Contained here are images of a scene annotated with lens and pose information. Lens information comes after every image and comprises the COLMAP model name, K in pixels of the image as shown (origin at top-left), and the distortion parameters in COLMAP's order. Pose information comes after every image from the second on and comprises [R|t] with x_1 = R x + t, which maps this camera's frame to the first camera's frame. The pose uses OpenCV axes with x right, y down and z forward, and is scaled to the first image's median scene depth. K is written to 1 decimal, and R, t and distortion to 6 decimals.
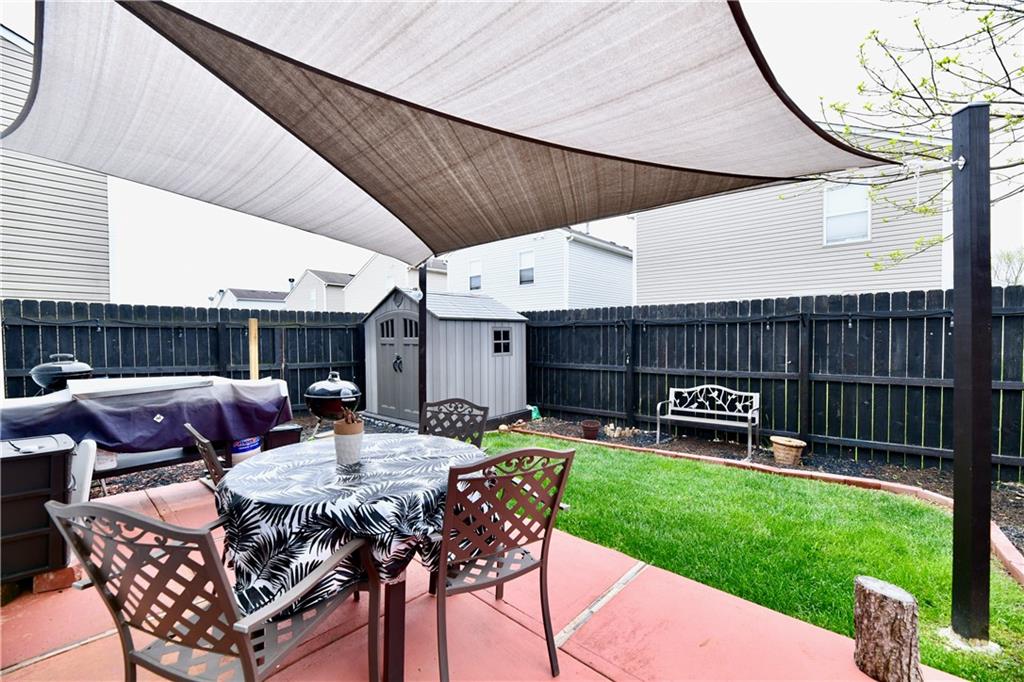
lens RADIAL K [[409.9, 0, 510.3], [0, 409.9, 344.4], [0, 0, 1]] dist [0.001760, -0.003835]
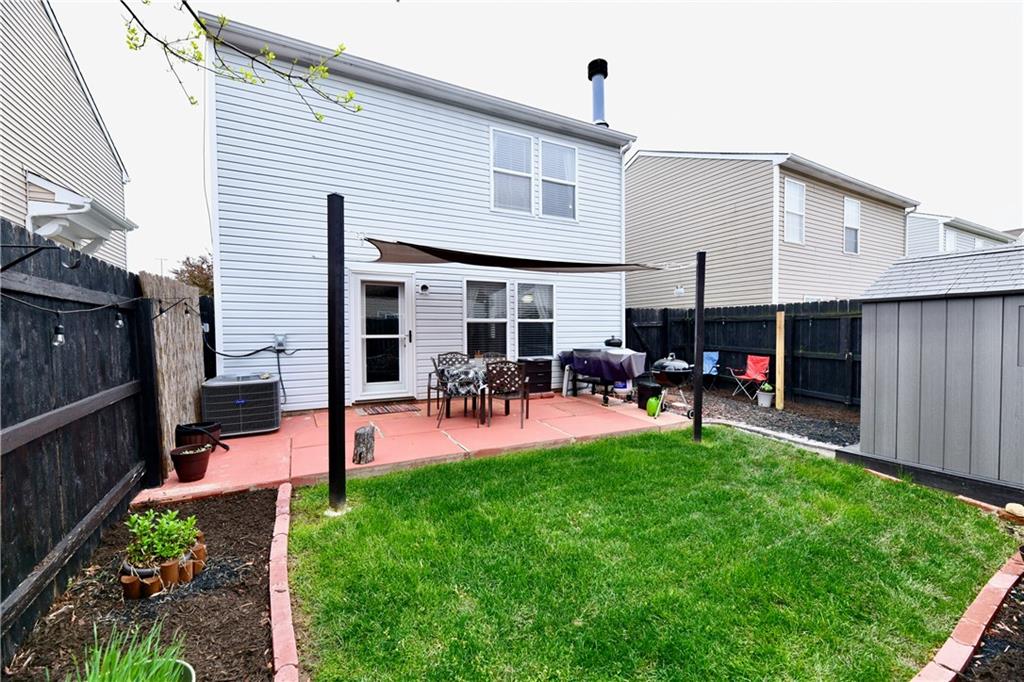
lens RADIAL K [[409.9, 0, 510.3], [0, 409.9, 344.4], [0, 0, 1]] dist [0.001760, -0.003835]
pose [[-0.347022, 0.032385, -0.937298, 0.724591], [-0.009795, 0.999224, 0.038151, -0.006108], [0.937806, 0.022420, -0.346435, 0.655264]]
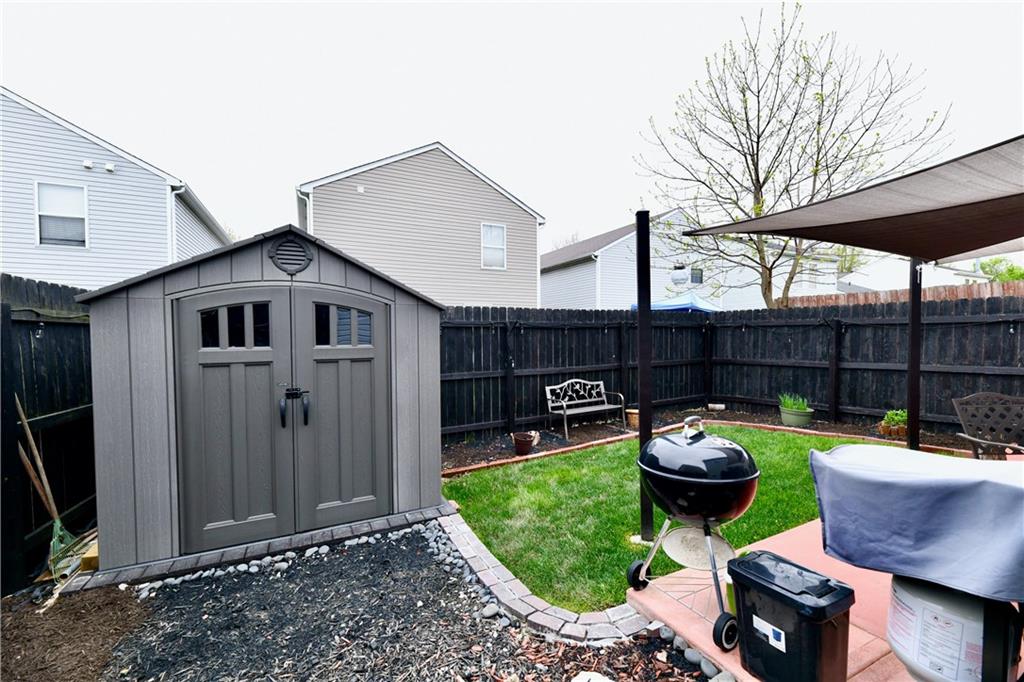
lens RADIAL K [[409.9, 0, 510.3], [0, 409.9, 344.4], [0, 0, 1]] dist [0.001760, -0.003835]
pose [[0.381440, -0.020948, 0.924156, -0.646506], [0.027385, 0.999560, 0.011354, -0.019532], [-0.923988, 0.020977, 0.381846, 0.688809]]
